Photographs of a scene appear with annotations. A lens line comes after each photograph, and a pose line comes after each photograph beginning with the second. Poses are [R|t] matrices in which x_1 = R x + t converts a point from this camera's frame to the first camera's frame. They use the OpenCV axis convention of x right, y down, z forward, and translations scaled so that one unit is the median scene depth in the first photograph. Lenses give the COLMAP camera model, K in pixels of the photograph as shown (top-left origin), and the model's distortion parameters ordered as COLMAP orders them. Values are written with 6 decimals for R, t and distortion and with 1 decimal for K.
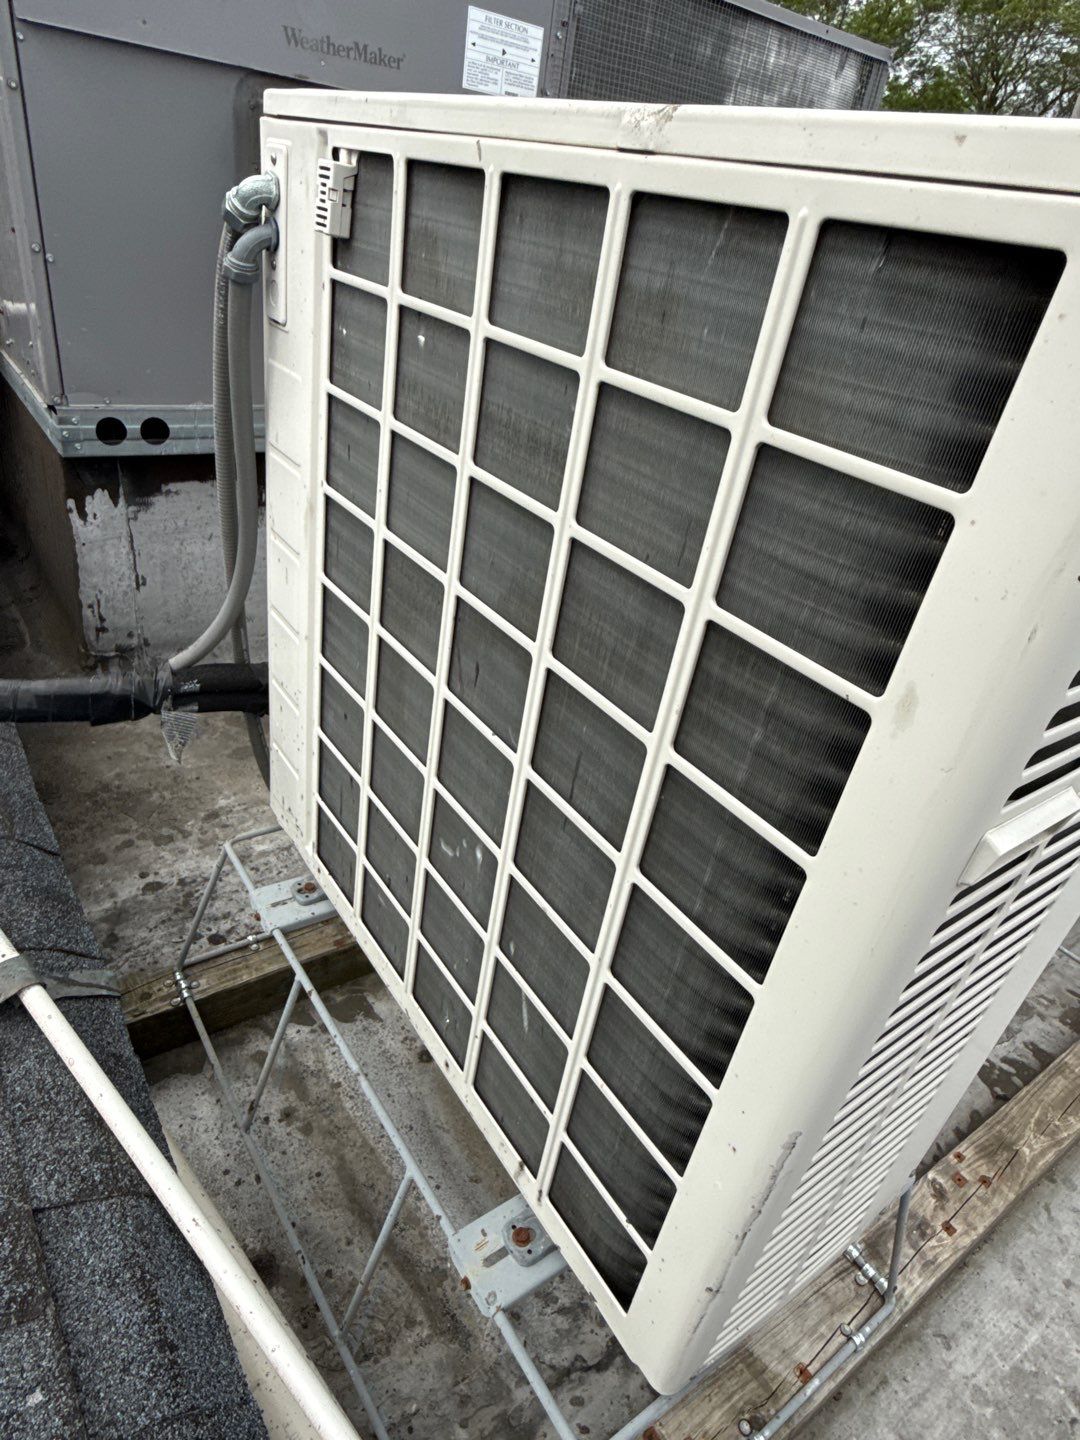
lens RADIAL K [[855.3, 0, 538.3], [0, 855.3, 718.8], [0, 0, 1]] dist [-0.003662, 0.002639]
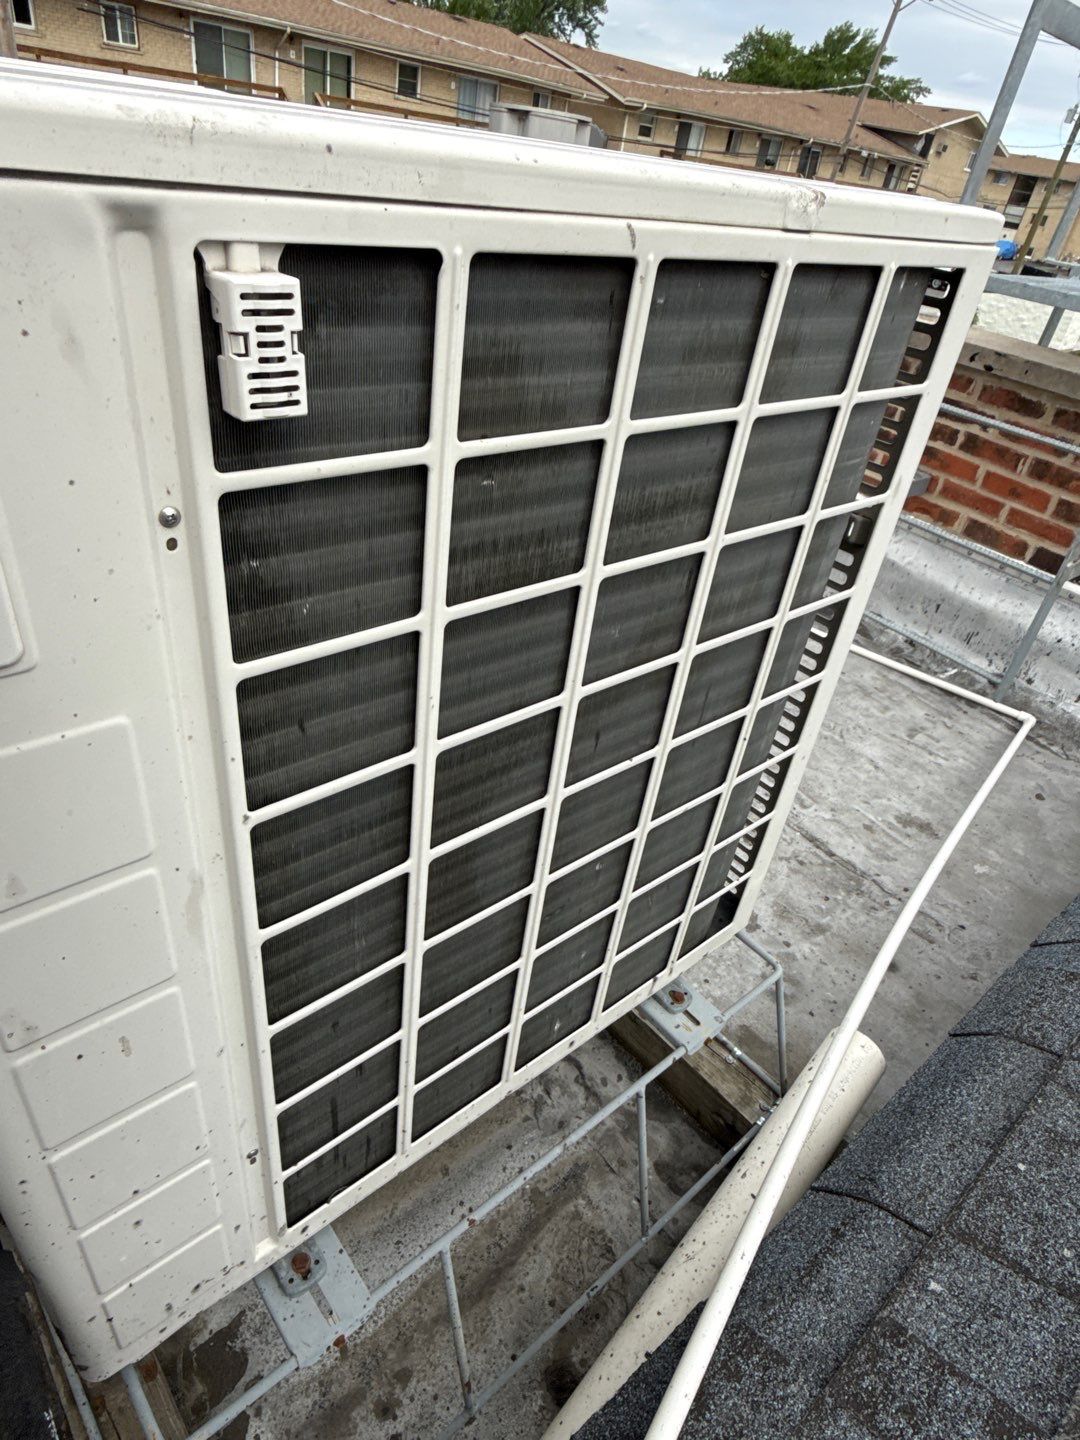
lens RADIAL K [[855.3, 0, 543.4], [0, 855.3, 721.4], [0, 0, 1]] dist [-0.003662, 0.002639]
pose [[-0.067899, -0.692782, 0.717943, -0.756687], [0.395587, 0.641927, 0.656842, -0.736136], [-0.915915, 0.328608, 0.230470, 0.820009]]
